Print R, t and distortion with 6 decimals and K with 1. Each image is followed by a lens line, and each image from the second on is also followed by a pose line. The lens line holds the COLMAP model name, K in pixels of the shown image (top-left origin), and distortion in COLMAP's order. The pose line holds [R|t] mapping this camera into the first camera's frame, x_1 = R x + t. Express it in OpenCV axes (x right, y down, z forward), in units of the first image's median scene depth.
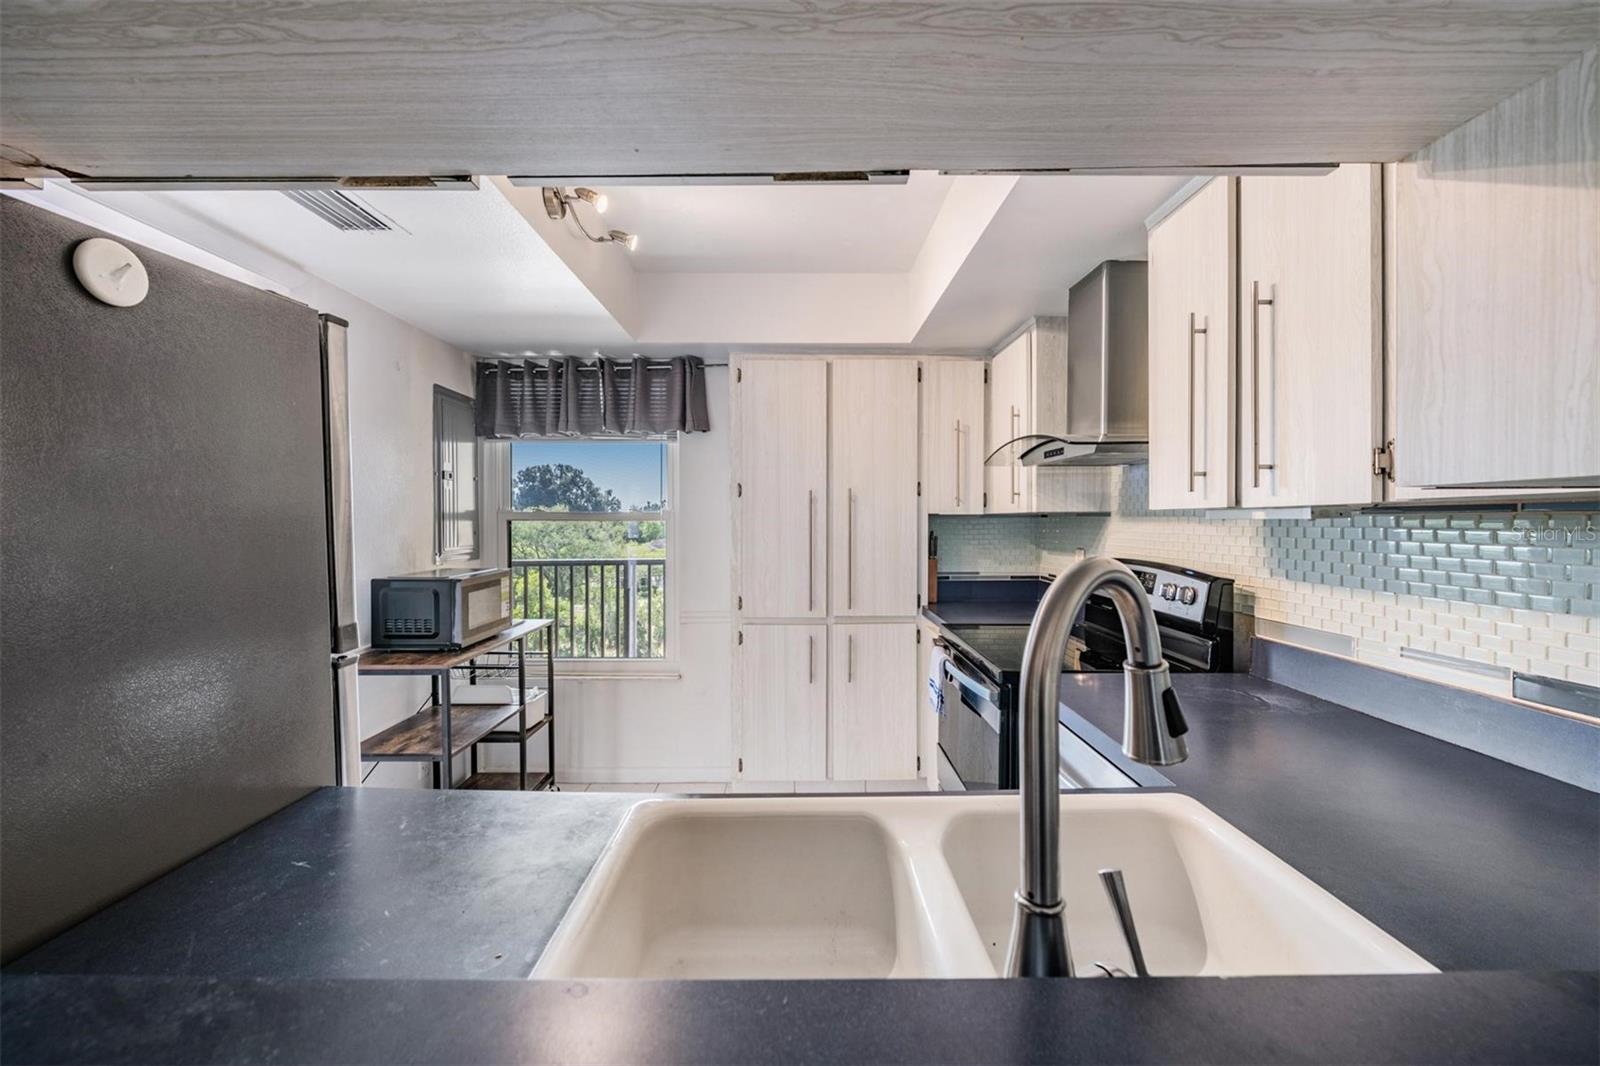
lens RADIAL K [[623.9, 0, 801.3], [0, 623.9, 519.4], [0, 0, 1]] dist [0.001393, -0.002595]
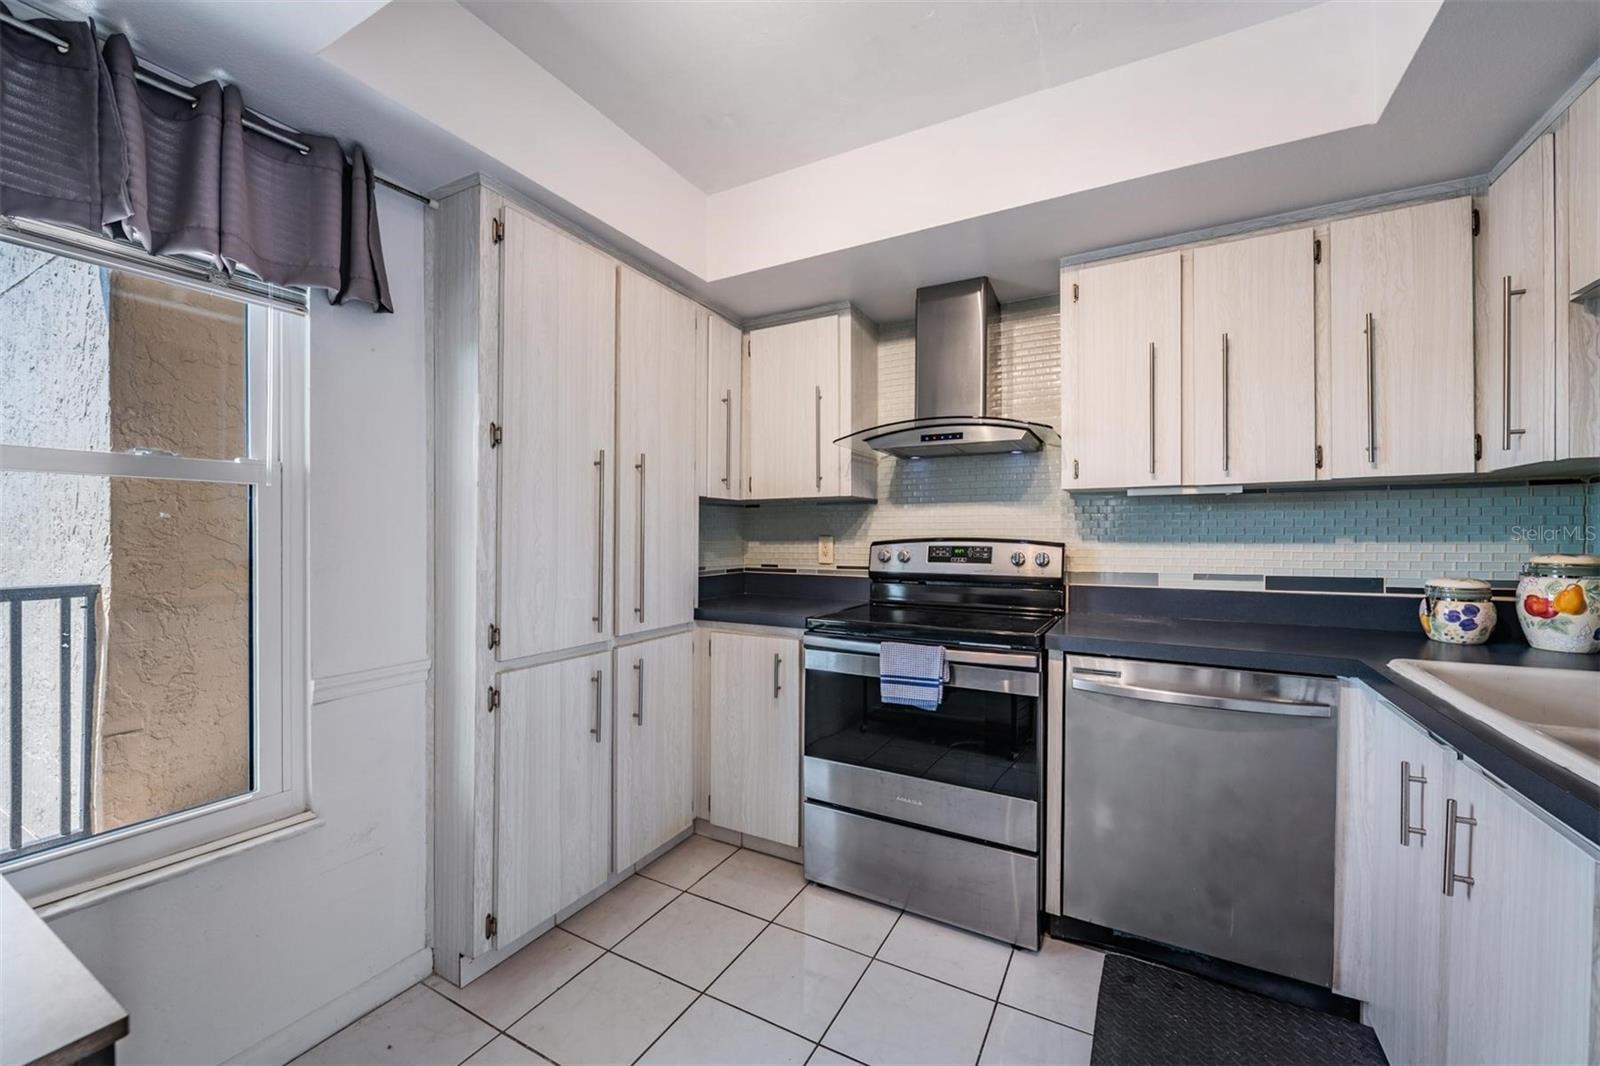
lens RADIAL K [[623.5, 0, 799.4], [0, 623.5, 540.3], [0, 0, 1]] dist [0.000544, -0.004047]
pose [[0.487739, -0.005799, 0.872970, -0.459817], [0.001966, 0.999983, 0.005545, 0.044877], [-0.872987, -0.000988, 0.487742, 0.488927]]
